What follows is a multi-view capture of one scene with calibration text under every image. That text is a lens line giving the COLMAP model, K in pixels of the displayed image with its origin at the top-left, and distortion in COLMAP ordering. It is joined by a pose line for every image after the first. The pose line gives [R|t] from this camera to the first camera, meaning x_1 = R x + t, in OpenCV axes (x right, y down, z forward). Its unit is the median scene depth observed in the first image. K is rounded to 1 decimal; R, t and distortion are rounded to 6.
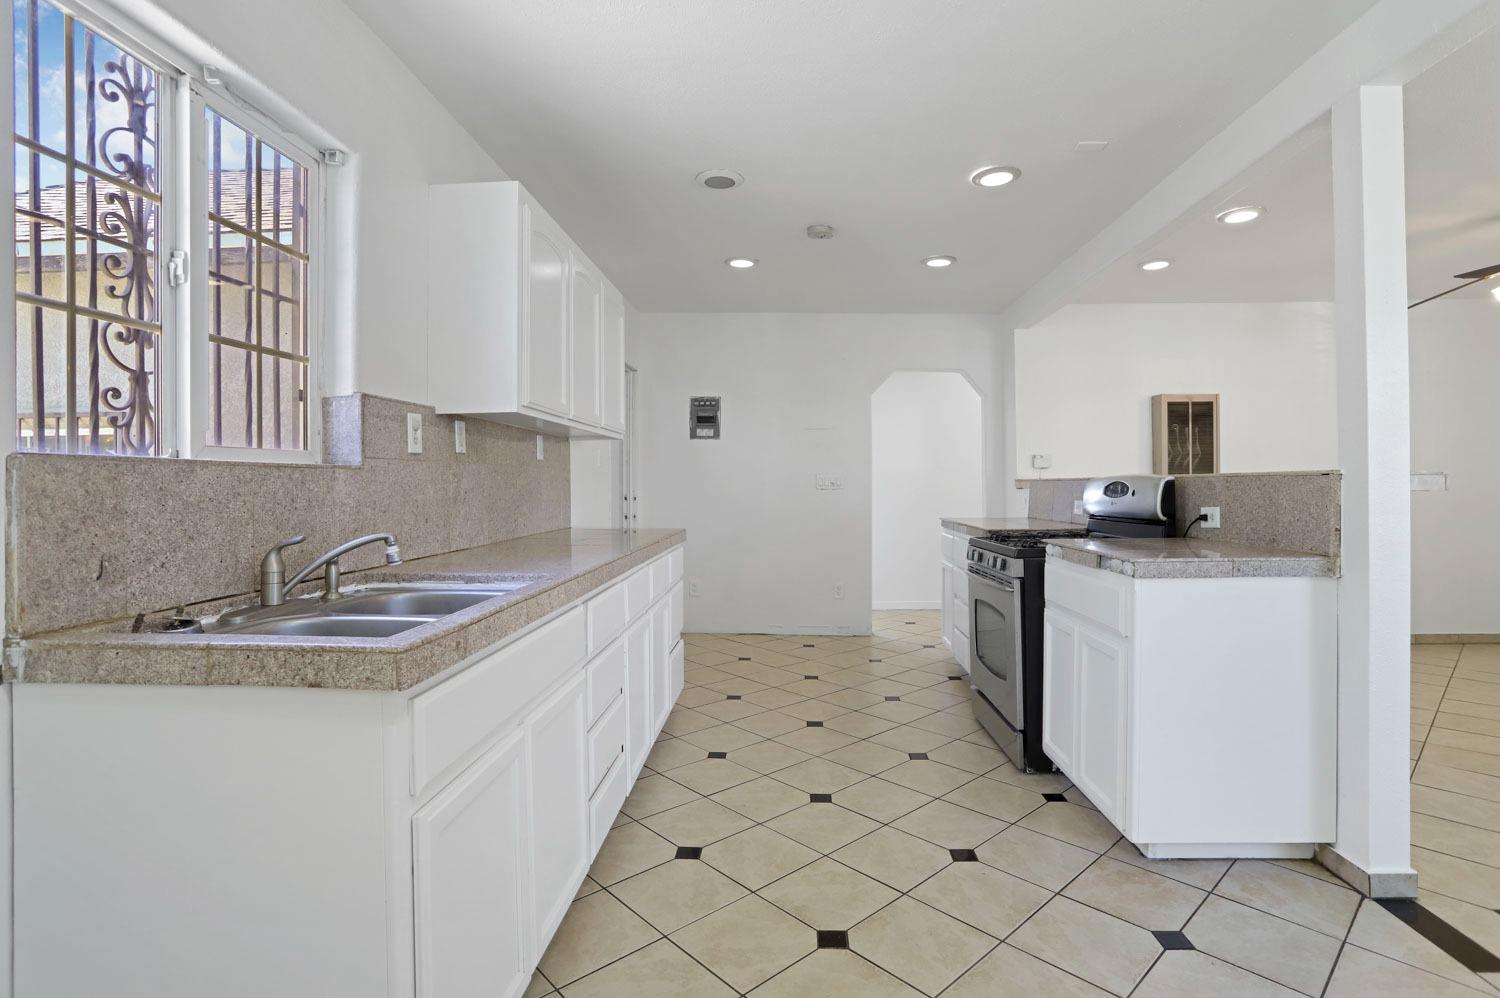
lens RADIAL K [[744.8, 0, 764.4], [0, 744.8, 478.6], [0, 0, 1]] dist [-0.063339, 0.032492]
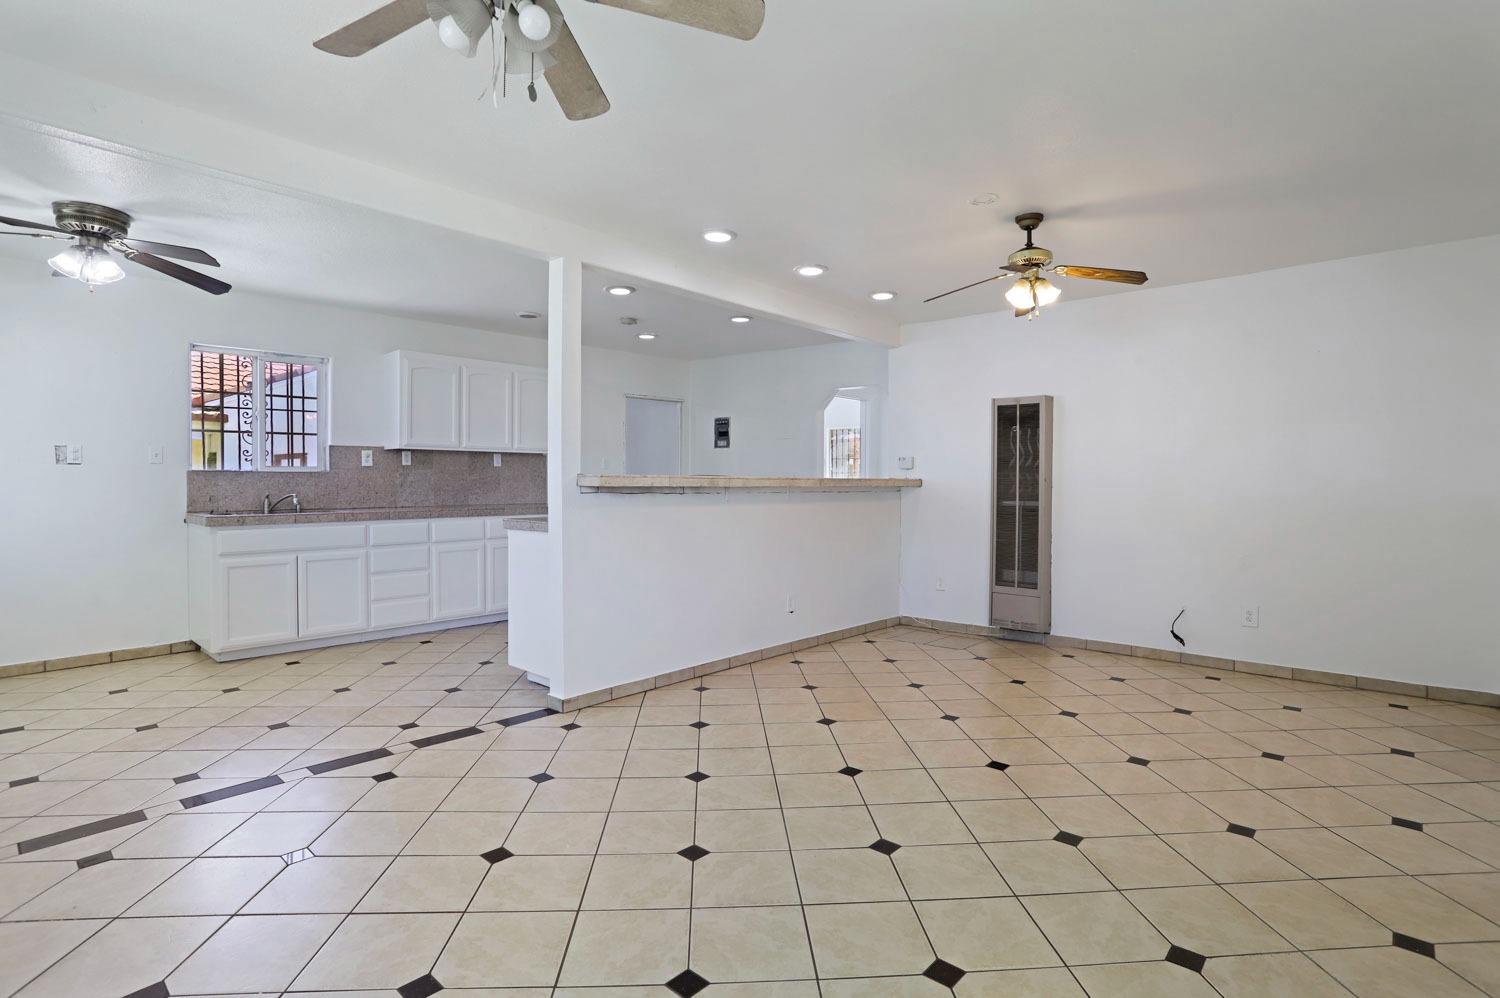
lens RADIAL K [[737.5, 0, 759.8], [0, 737.5, 488.1], [0, 0, 1]] dist [-0.077204, 0.043527]
pose [[0.758220, 0.018281, -0.651742, 2.181507], [-0.005116, 0.999743, 0.022091, -0.020558], [0.651978, -0.013416, 0.758119, -0.014772]]
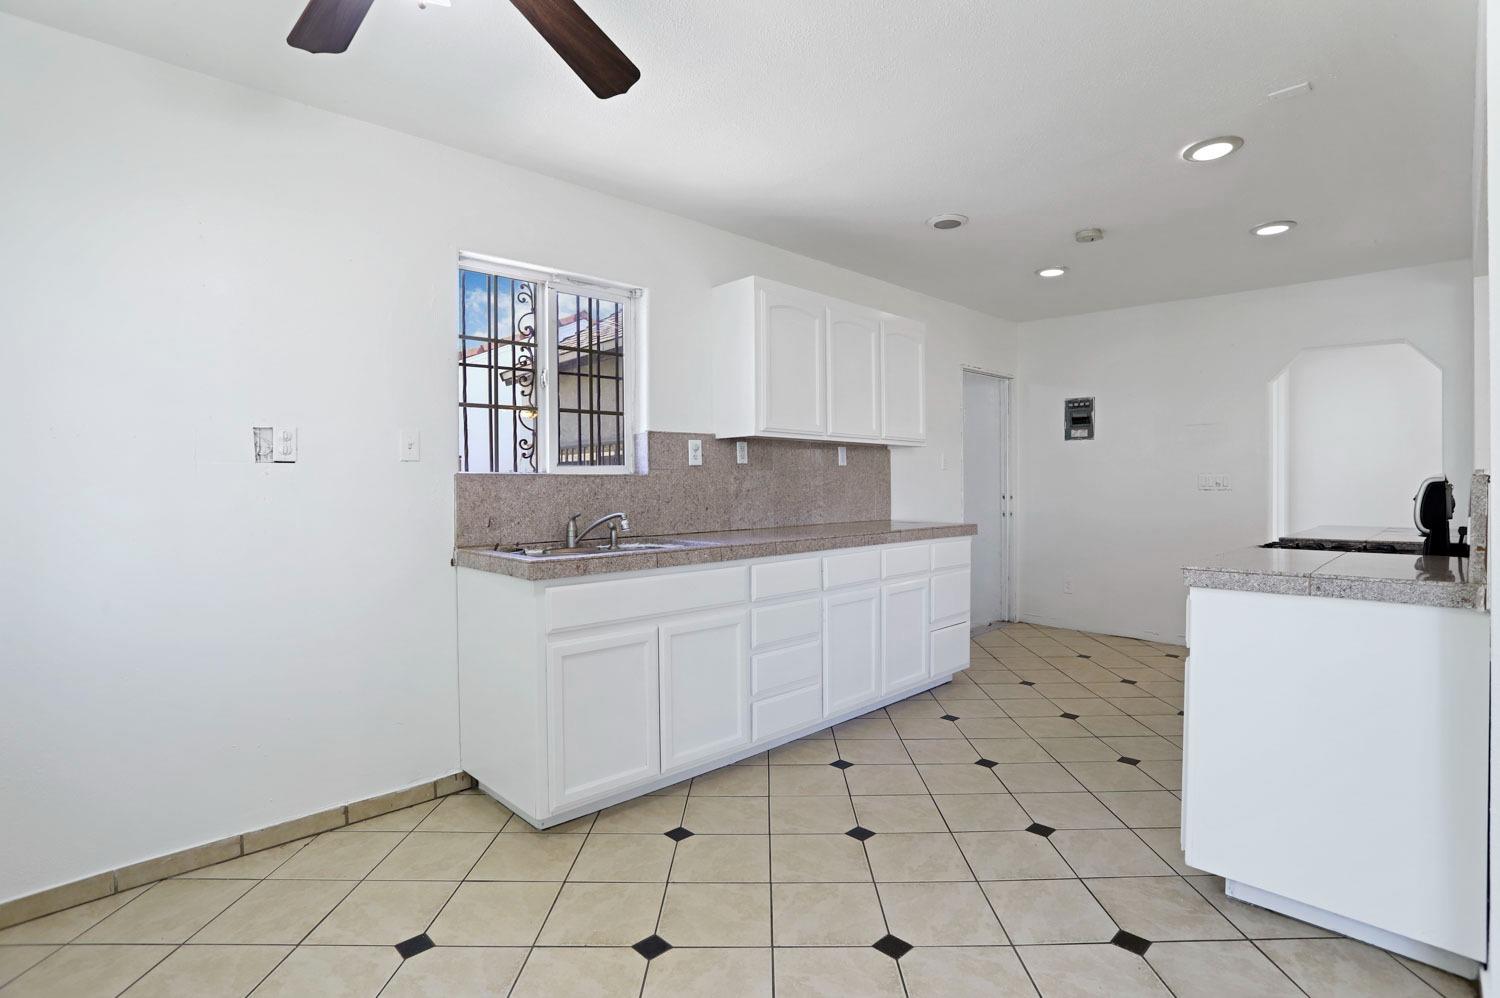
lens RADIAL K [[737.5, 0, 759.8], [0, 737.5, 488.1], [0, 0, 1]] dist [-0.077204, 0.043527]
pose [[0.729297, 0.005283, -0.684177, 0.697592], [0.005039, 0.999902, 0.013092, -0.005701], [0.684179, -0.012996, 0.729198, -0.053181]]
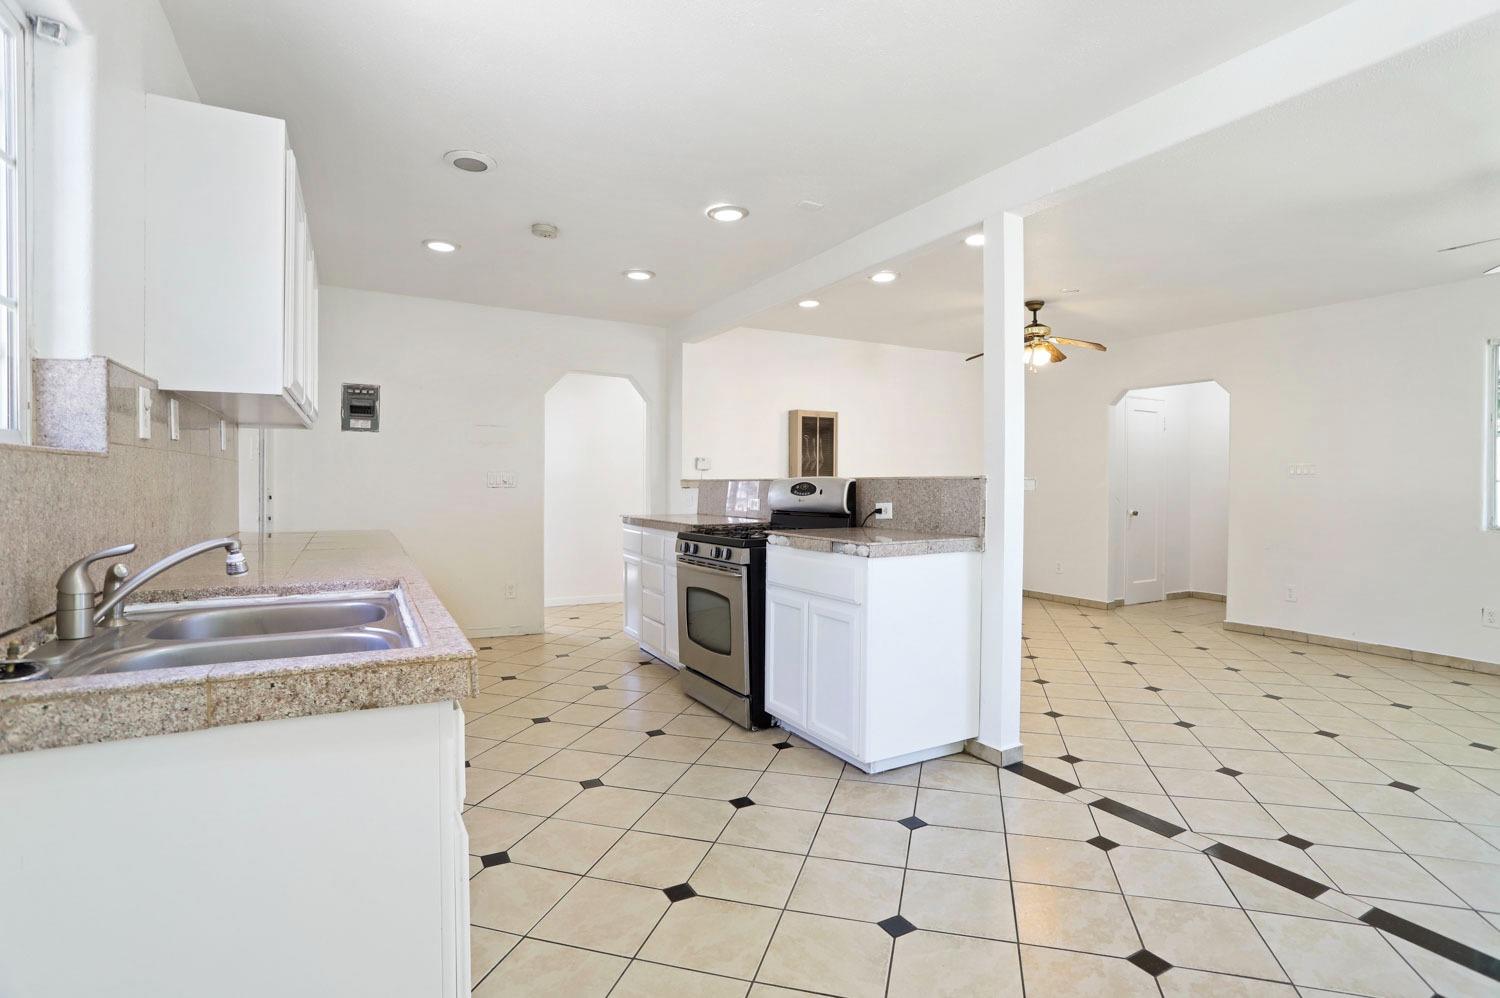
lens RADIAL K [[737.5, 0, 759.8], [0, 737.5, 488.1], [0, 0, 1]] dist [-0.077204, 0.043527]
pose [[0.851418, 0.004632, 0.524468, -0.313962], [-0.011822, 0.999876, 0.010360, 0.002498], [-0.524355, -0.015021, 0.851367, 0.006949]]
